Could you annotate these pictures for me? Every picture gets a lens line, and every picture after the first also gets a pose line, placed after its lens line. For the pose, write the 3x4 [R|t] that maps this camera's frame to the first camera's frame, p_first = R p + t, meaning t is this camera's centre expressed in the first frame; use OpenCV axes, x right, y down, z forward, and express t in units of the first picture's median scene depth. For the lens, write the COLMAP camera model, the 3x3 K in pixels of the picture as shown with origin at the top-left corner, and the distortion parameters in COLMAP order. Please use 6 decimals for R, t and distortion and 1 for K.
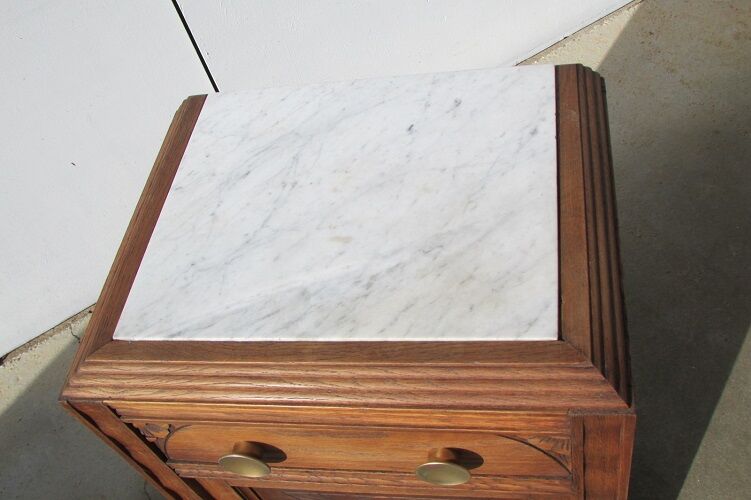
lens RADIAL K [[768.3, 0, 379.6], [0, 768.3, 255.8], [0, 0, 1]] dist [-0.048156, 0.000000]
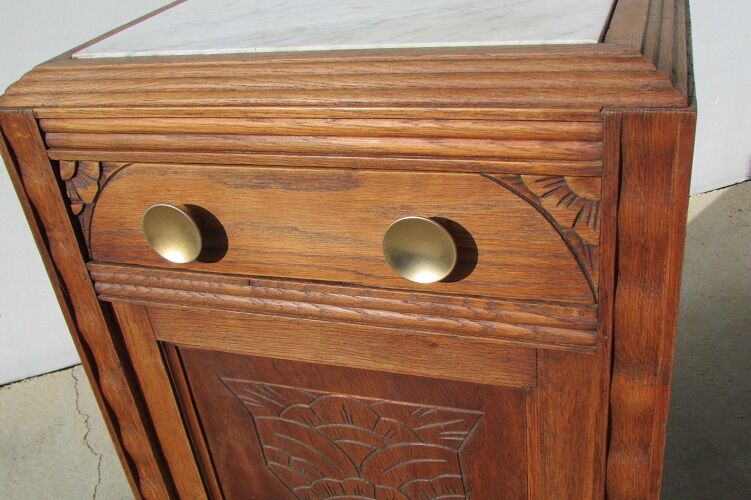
lens RADIAL K [[768.3, 0, 375.5], [0, 768.3, 252.5], [0, 0, 1]] dist [-0.048156, 0.000000]
pose [[0.974896, 0.183578, -0.126001, 0.133259], [-0.214776, 0.924568, -0.314715, 0.521865], [0.058722, 0.333877, 0.940786, 0.303012]]
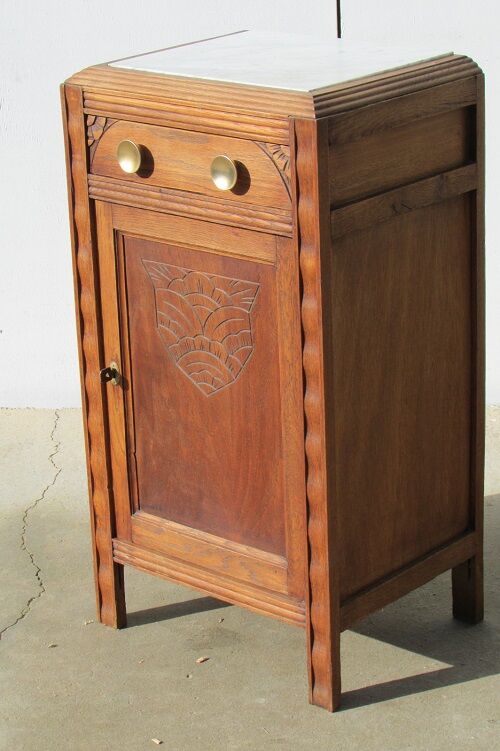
lens RADIAL K [[1924.5, 0, 250.6], [0, 1924.5, 379.8], [0, 0, 1]] dist [-0.072732, 0.000000]
pose [[0.816675, 0.356466, -0.453843, 2.085905], [-0.523165, 0.789264, -0.321499, 1.870740], [0.243599, 0.499995, 0.831062, -2.088842]]
